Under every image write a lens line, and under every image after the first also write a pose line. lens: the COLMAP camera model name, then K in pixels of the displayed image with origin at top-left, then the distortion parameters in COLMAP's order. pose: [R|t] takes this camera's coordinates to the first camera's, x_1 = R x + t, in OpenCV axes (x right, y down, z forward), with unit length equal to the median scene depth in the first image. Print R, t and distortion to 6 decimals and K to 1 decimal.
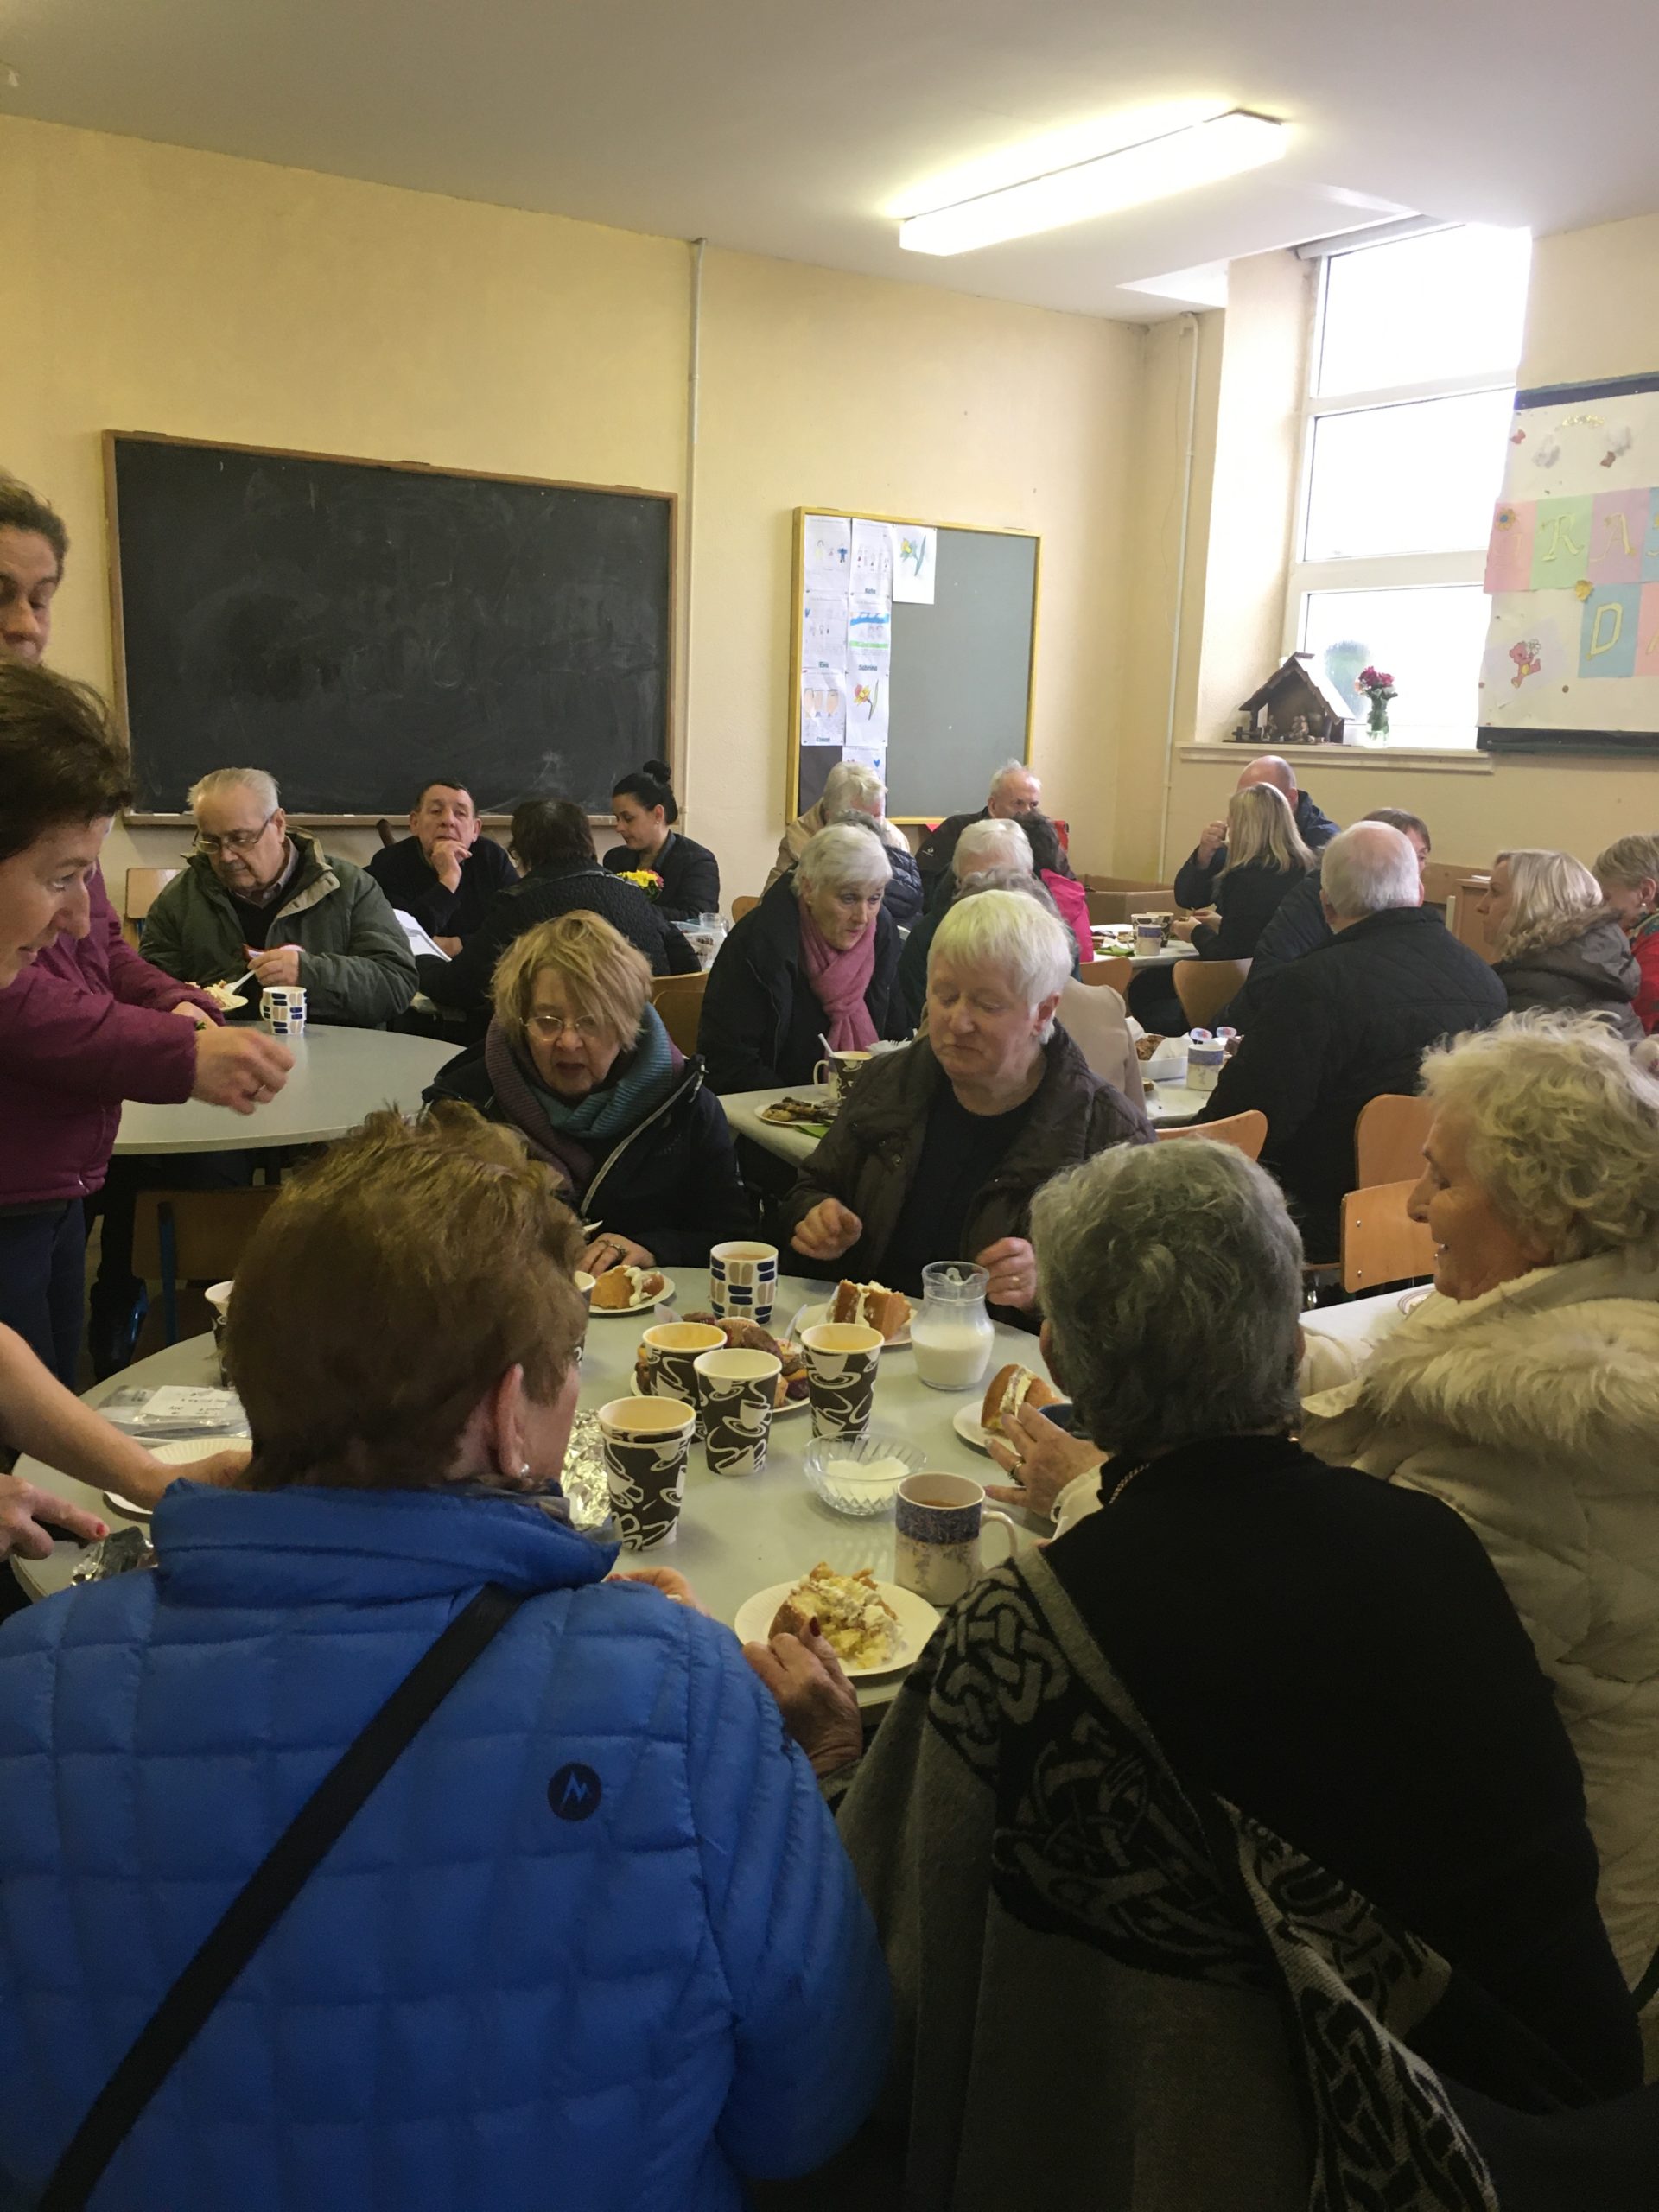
lens RADIAL K [[1881.8, 0, 838.5], [0, 1881.8, 1105.7], [0, 0, 1]] dist [0.093287, -0.133985]
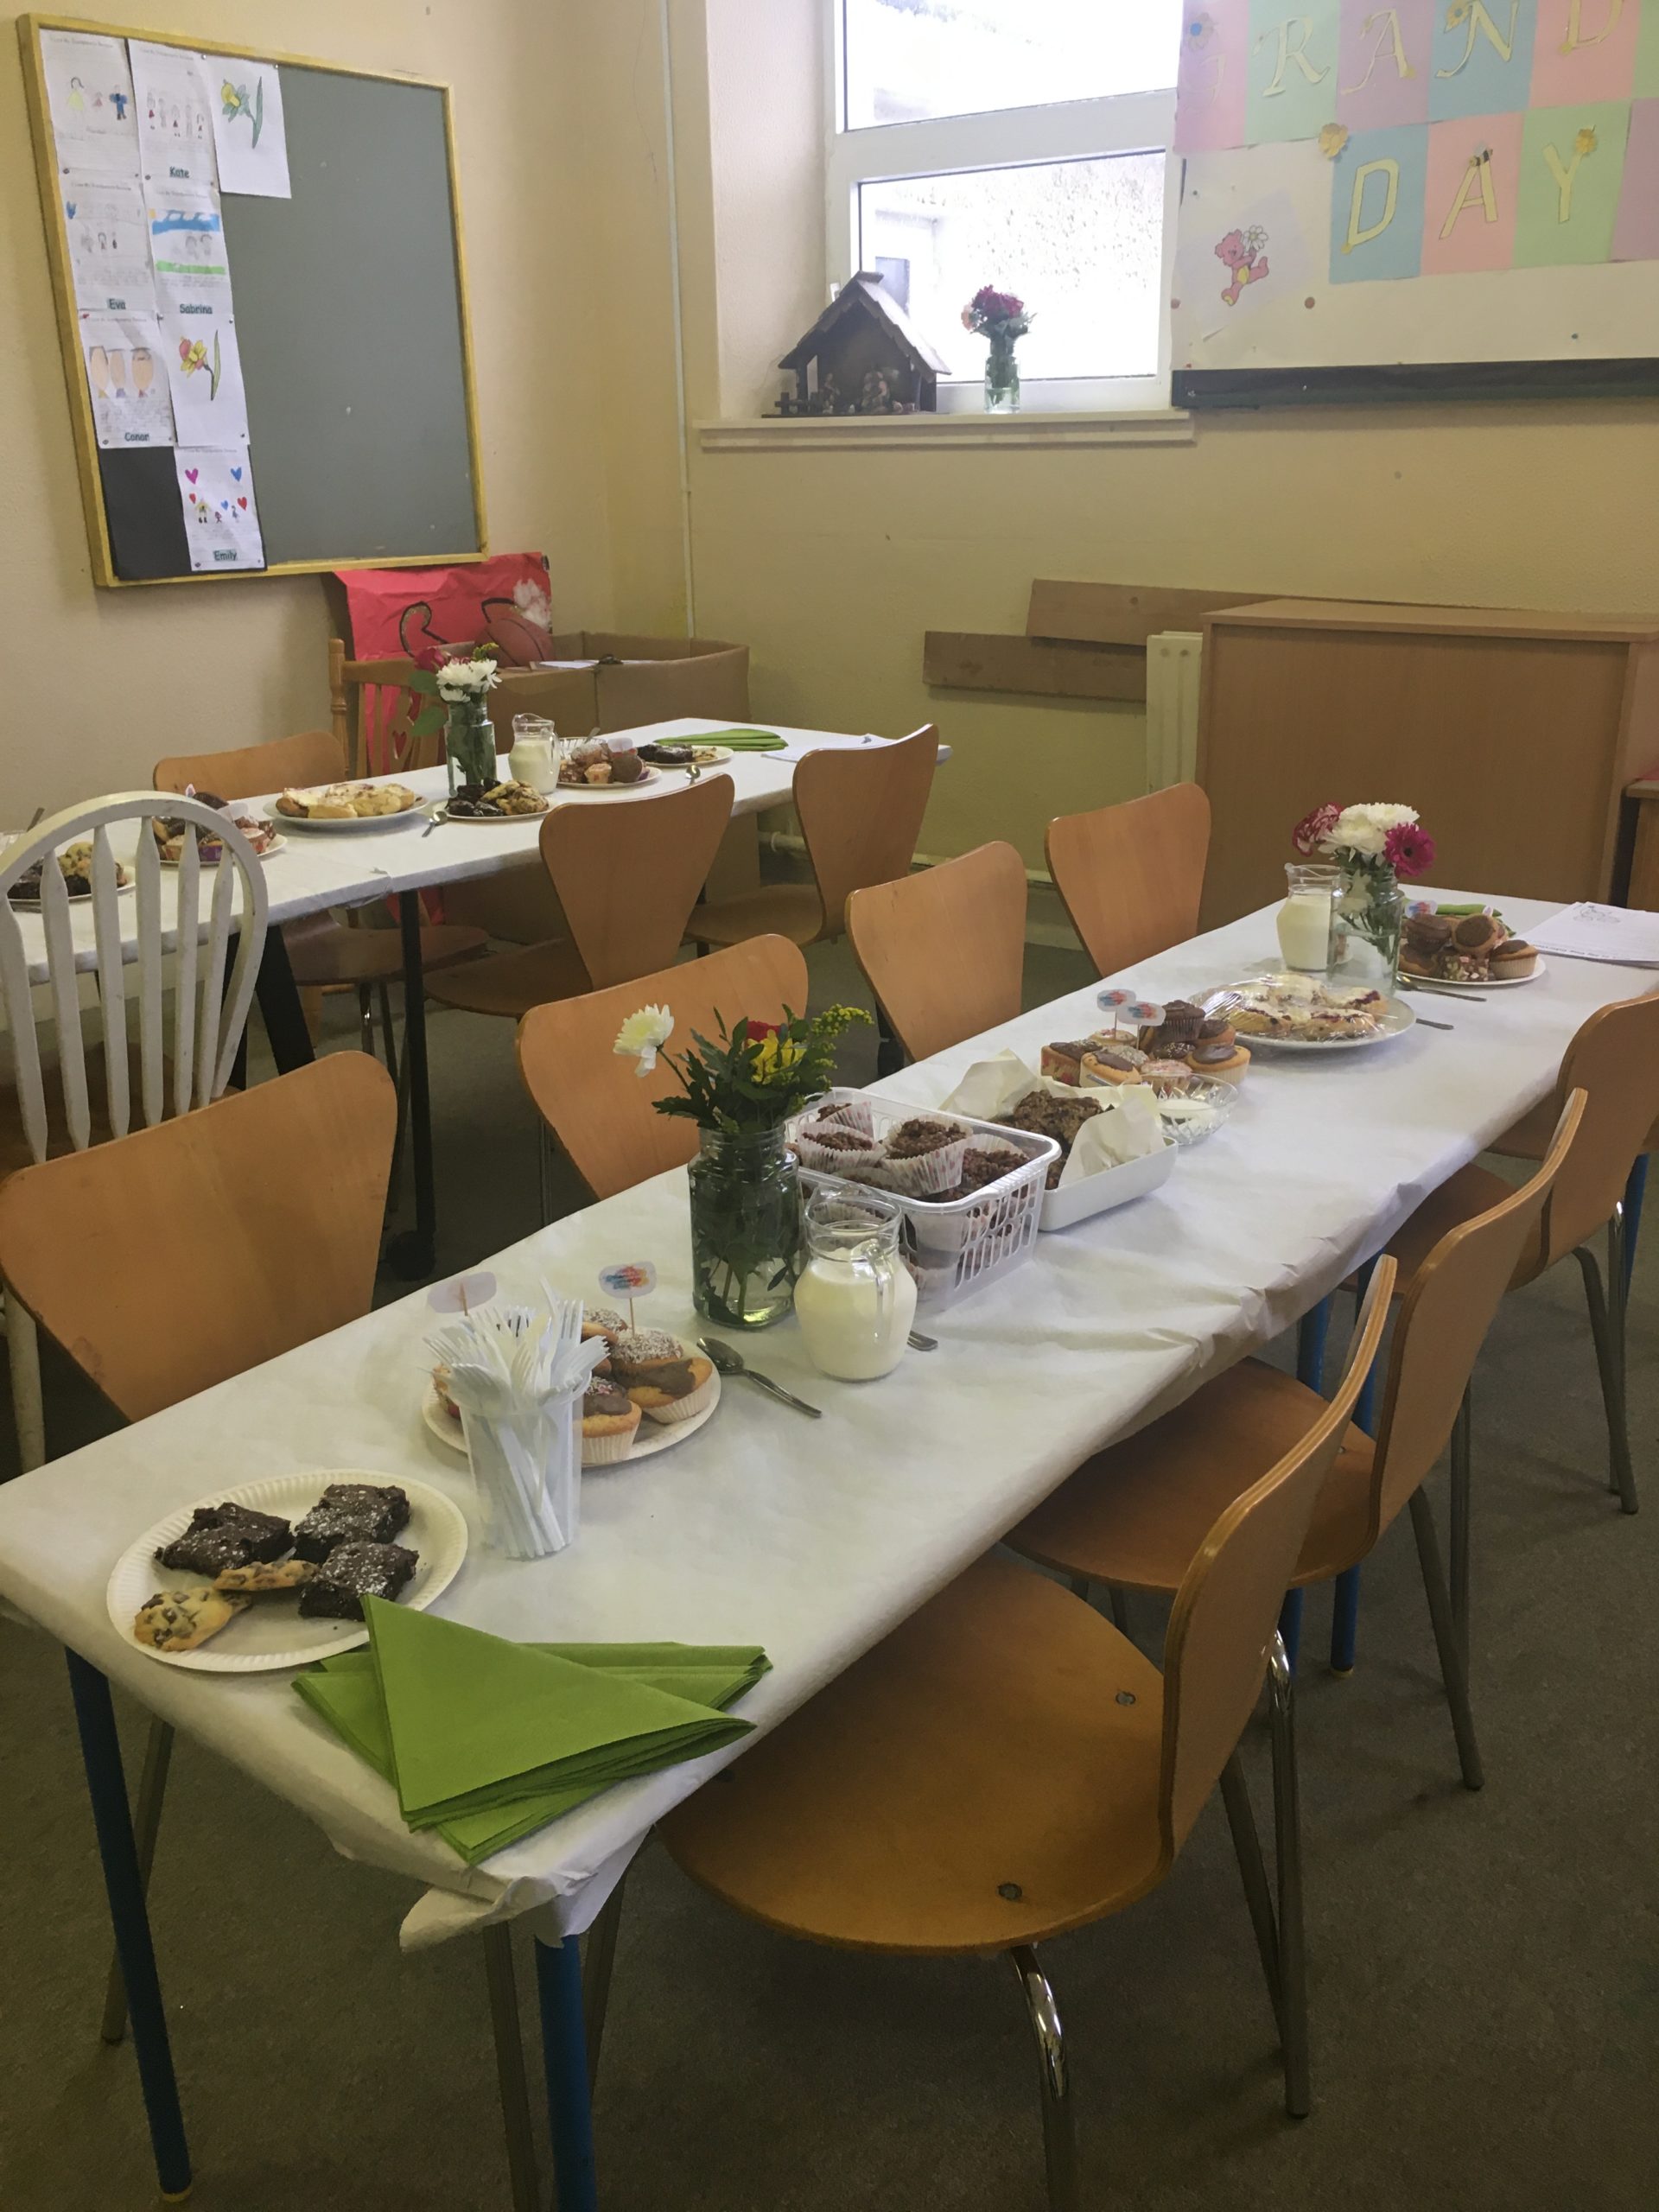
lens RADIAL K [[1881.8, 0, 838.5], [0, 1881.8, 1105.7], [0, 0, 1]] dist [0.093287, -0.133985]
pose [[0.945267, -0.151251, 0.289125, -0.005282], [0.107959, 0.981145, 0.160307, -0.060995], [-0.307920, -0.120320, 0.943773, 0.344974]]
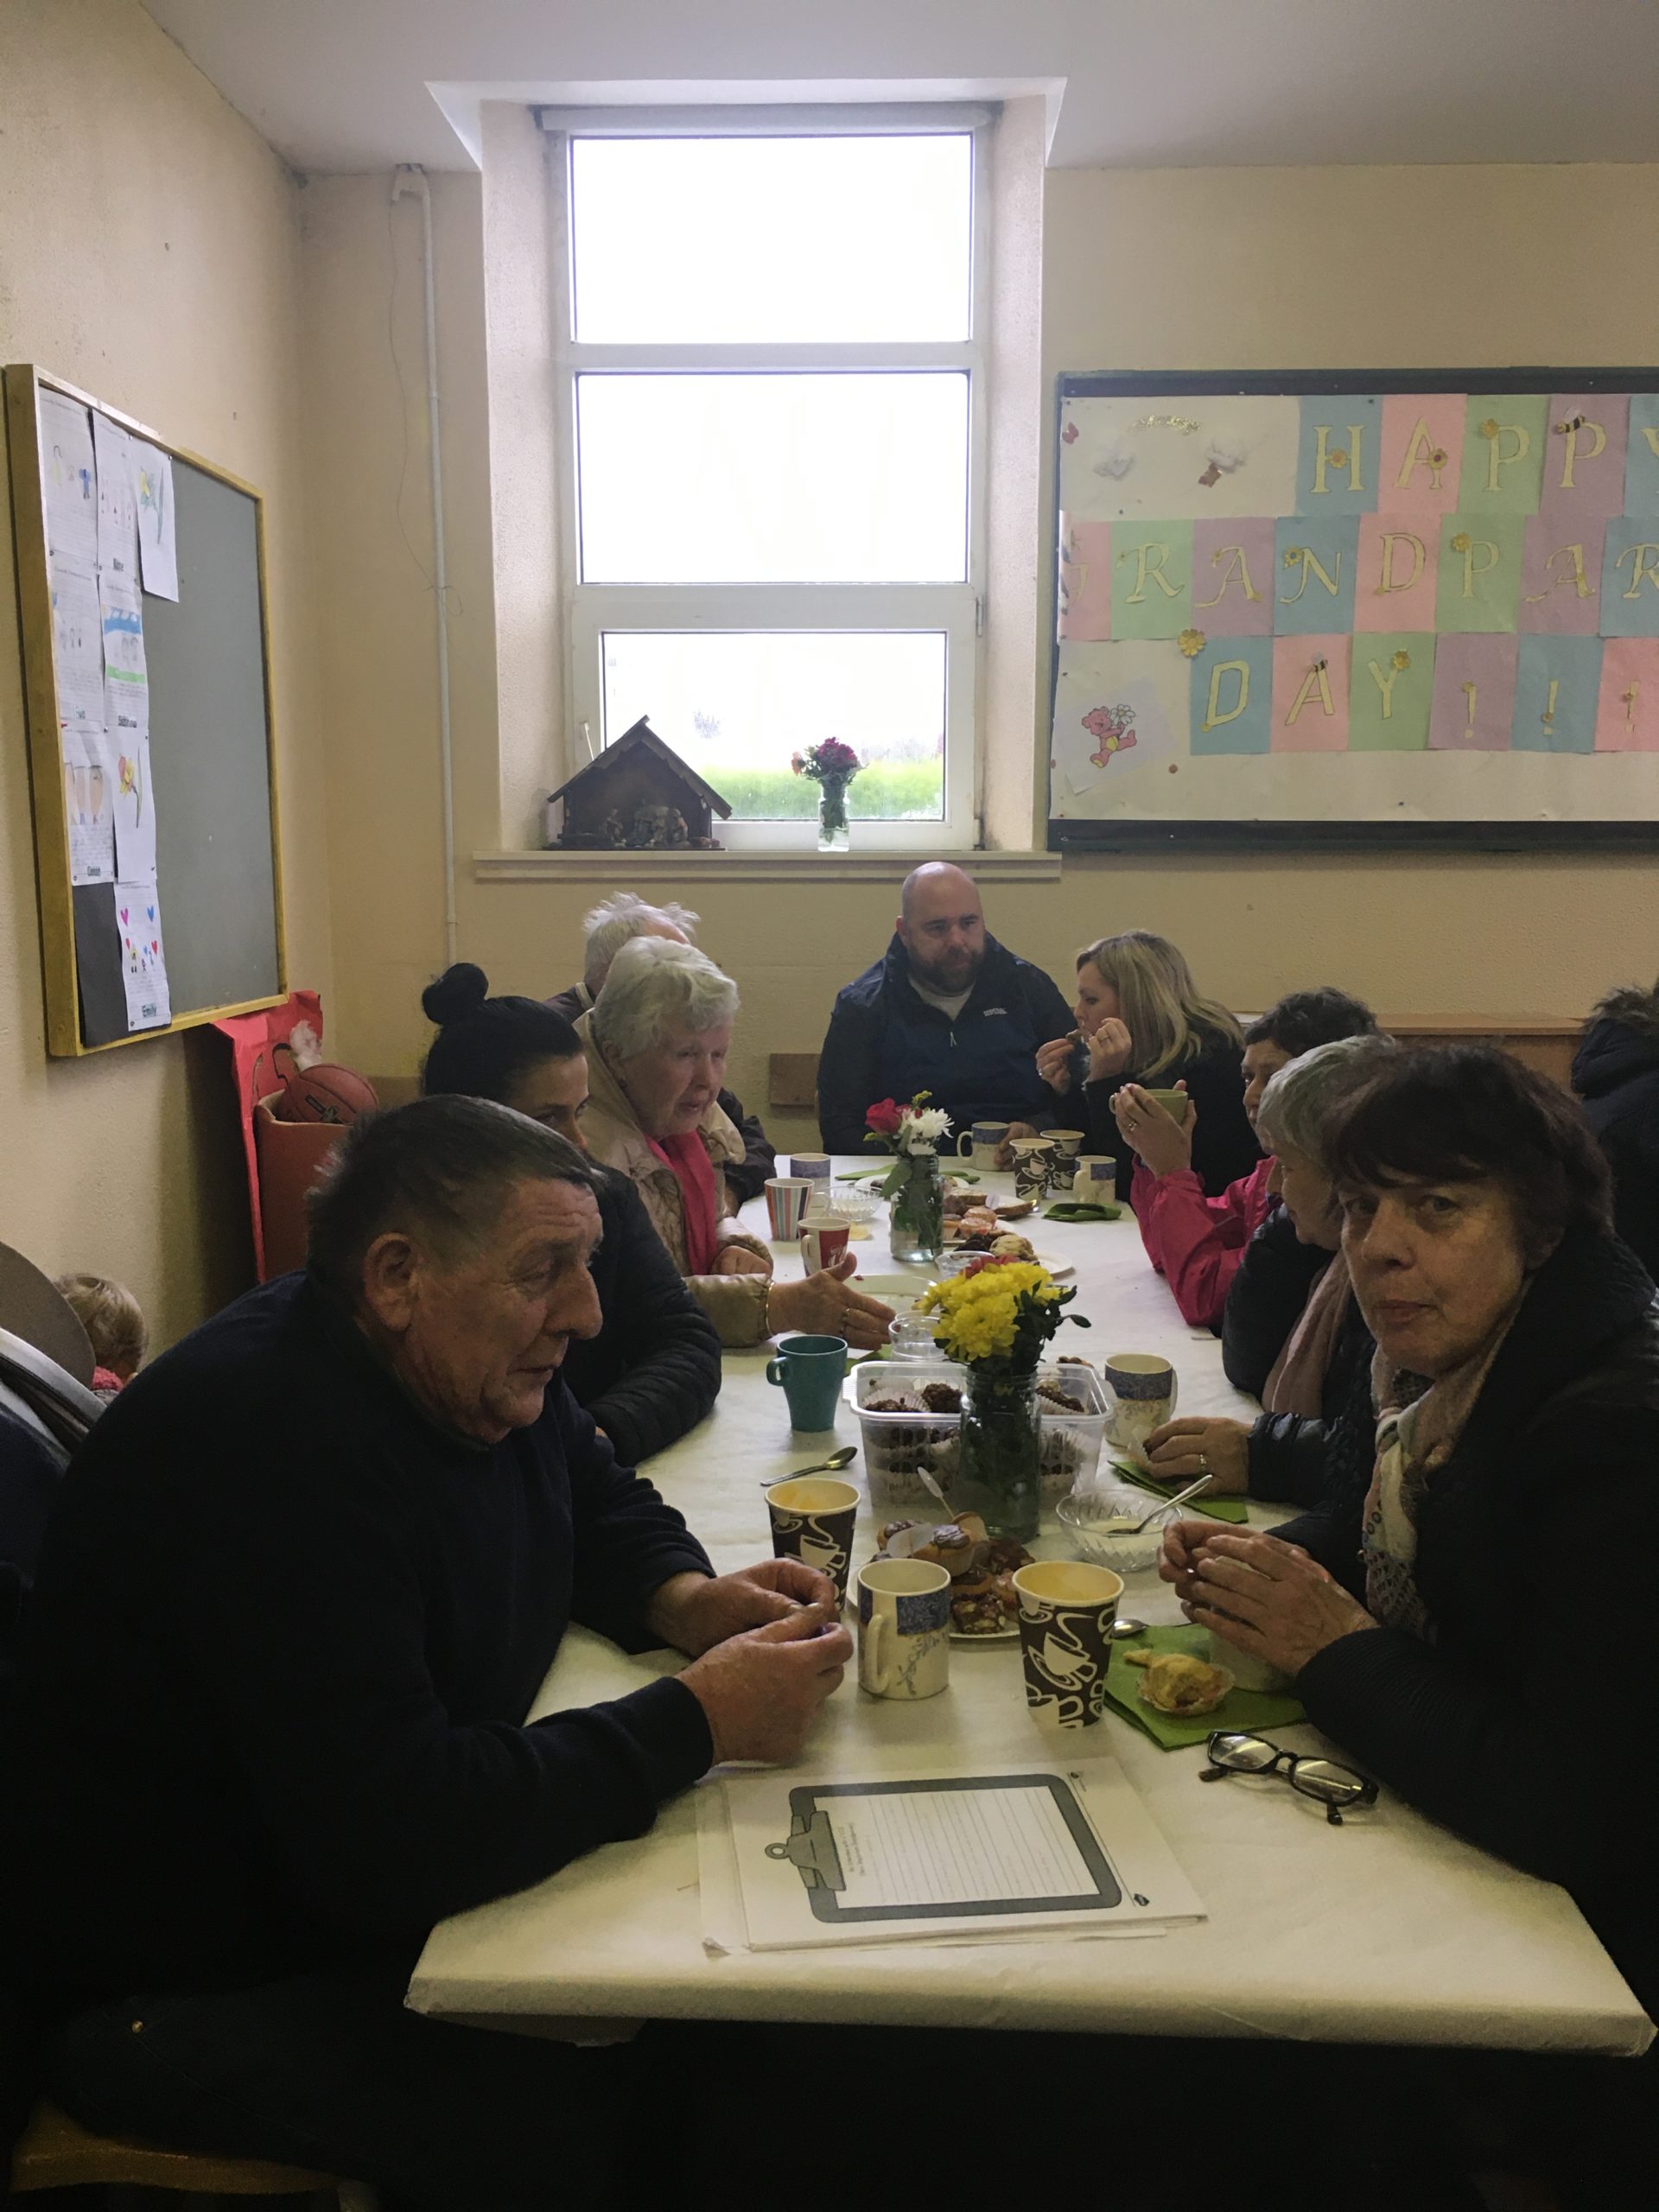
lens RADIAL K [[1881.8, 0, 838.5], [0, 1881.8, 1105.7], [0, 0, 1]] dist [0.093287, -0.133985]
pose [[0.573142, -0.145845, 0.806373, -0.296205], [0.180386, 0.982351, 0.049461, -0.128765], [-0.799355, 0.117110, 0.589335, 0.589554]]
